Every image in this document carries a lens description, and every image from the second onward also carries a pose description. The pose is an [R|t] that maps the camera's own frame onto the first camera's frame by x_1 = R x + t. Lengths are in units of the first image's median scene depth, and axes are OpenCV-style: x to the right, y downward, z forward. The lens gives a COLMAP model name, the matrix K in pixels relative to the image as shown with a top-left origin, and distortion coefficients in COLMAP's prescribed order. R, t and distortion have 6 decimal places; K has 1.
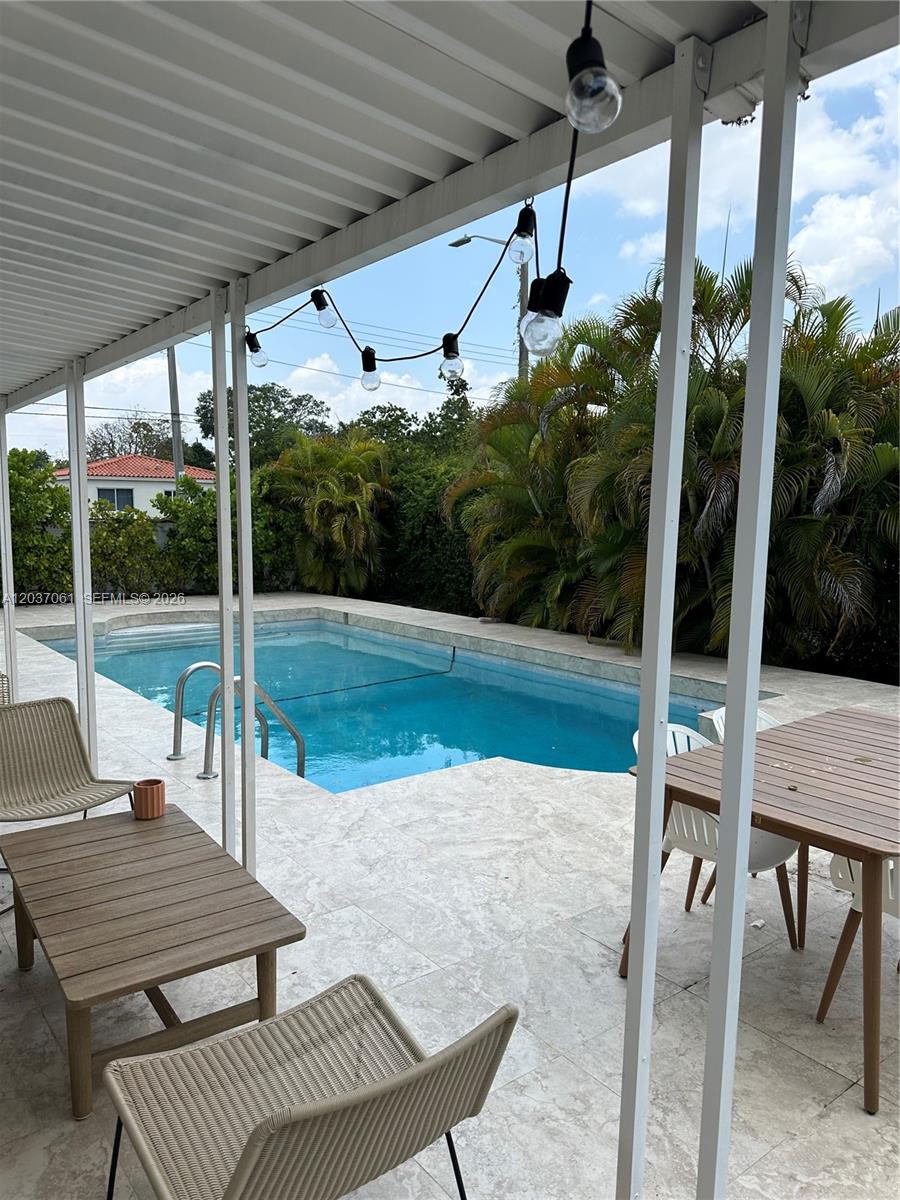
lens RADIAL K [[849.2, 0, 452.5], [0, 849.2, 602.5], [0, 0, 1]] dist [0.076130, -0.085704]
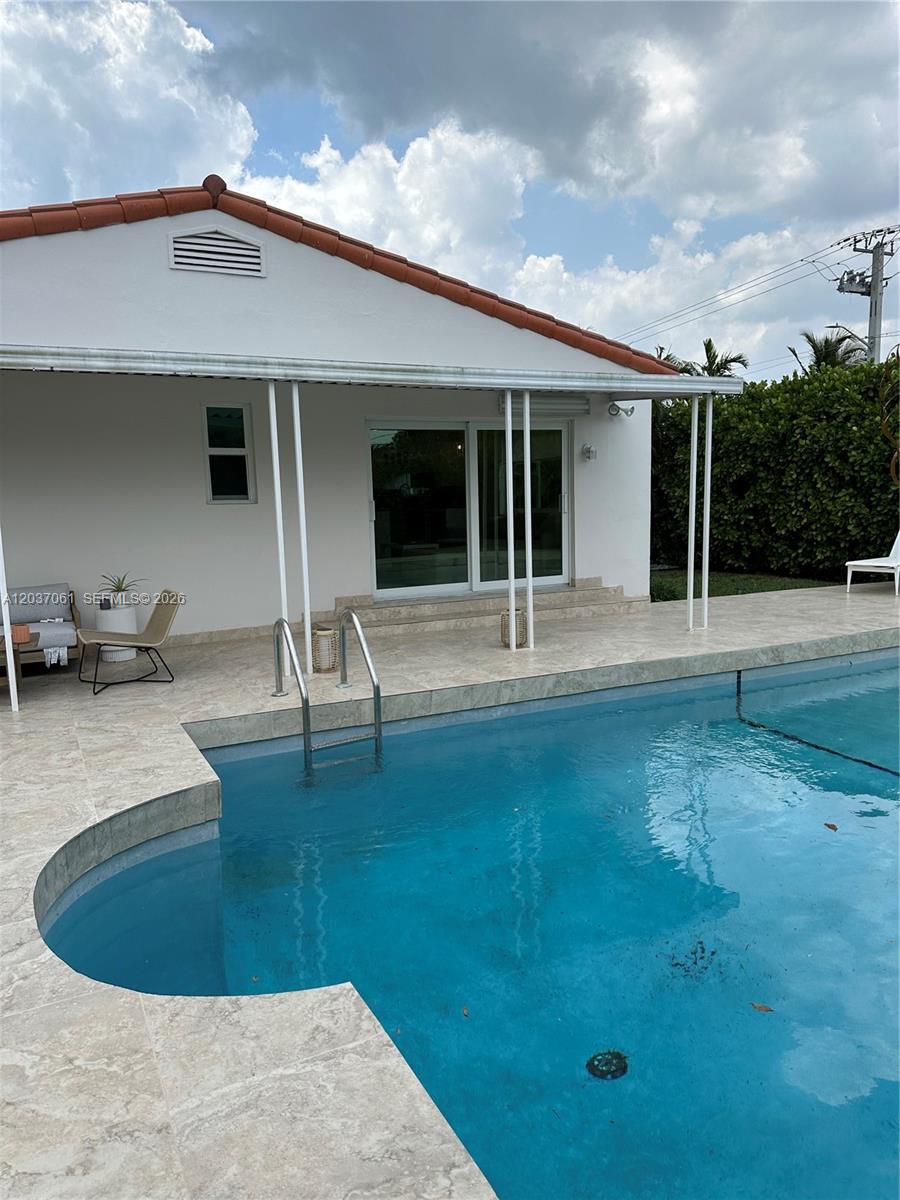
lens RADIAL K [[849.2, 0, 445.8], [0, 849.2, 601.2], [0, 0, 1]] dist [0.076130, -0.085704]
pose [[-0.209792, 0.119941, -0.970361, 1.005828], [-0.078937, 0.987130, 0.139080, -0.143871], [0.974554, 0.105775, -0.197624, 1.777526]]
